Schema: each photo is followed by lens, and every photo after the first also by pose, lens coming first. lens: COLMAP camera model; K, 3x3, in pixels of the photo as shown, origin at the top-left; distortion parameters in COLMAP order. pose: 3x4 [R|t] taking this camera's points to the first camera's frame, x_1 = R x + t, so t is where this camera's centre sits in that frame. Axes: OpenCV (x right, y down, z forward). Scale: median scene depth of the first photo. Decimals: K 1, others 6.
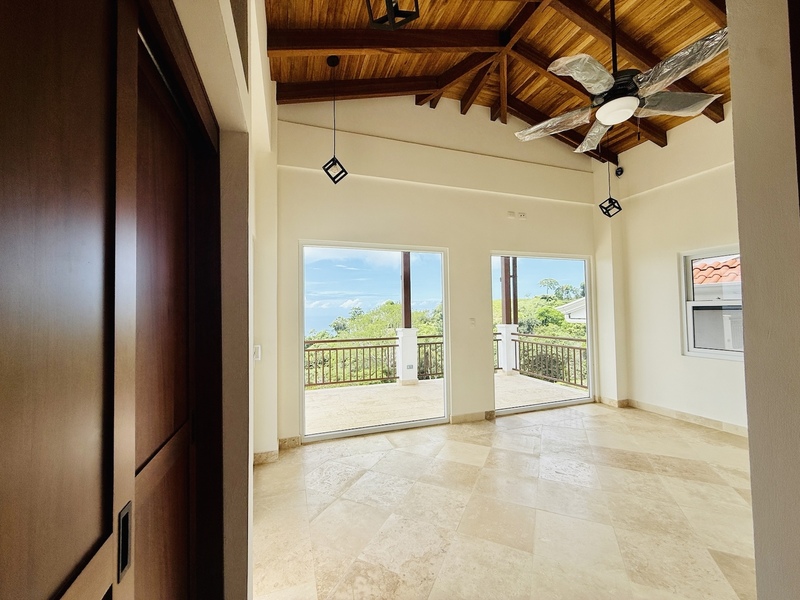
lens RADIAL K [[321.4, 0, 399.5], [0, 321.4, 301.1], [0, 0, 1]] dist [0.004045, 0.000277]
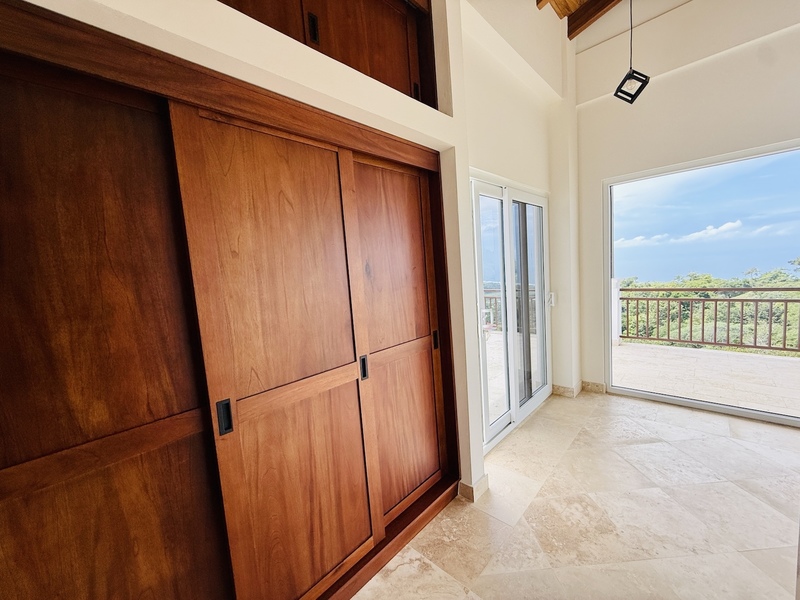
lens RADIAL K [[321.4, 0, 395.3], [0, 321.4, 301.7], [0, 0, 1]] dist [0.004045, 0.000277]
pose [[0.446592, 0.071207, -0.891900, 0.296655], [0.093778, 0.987613, 0.125805, -0.022003], [0.889810, -0.139825, 0.434382, 0.025091]]
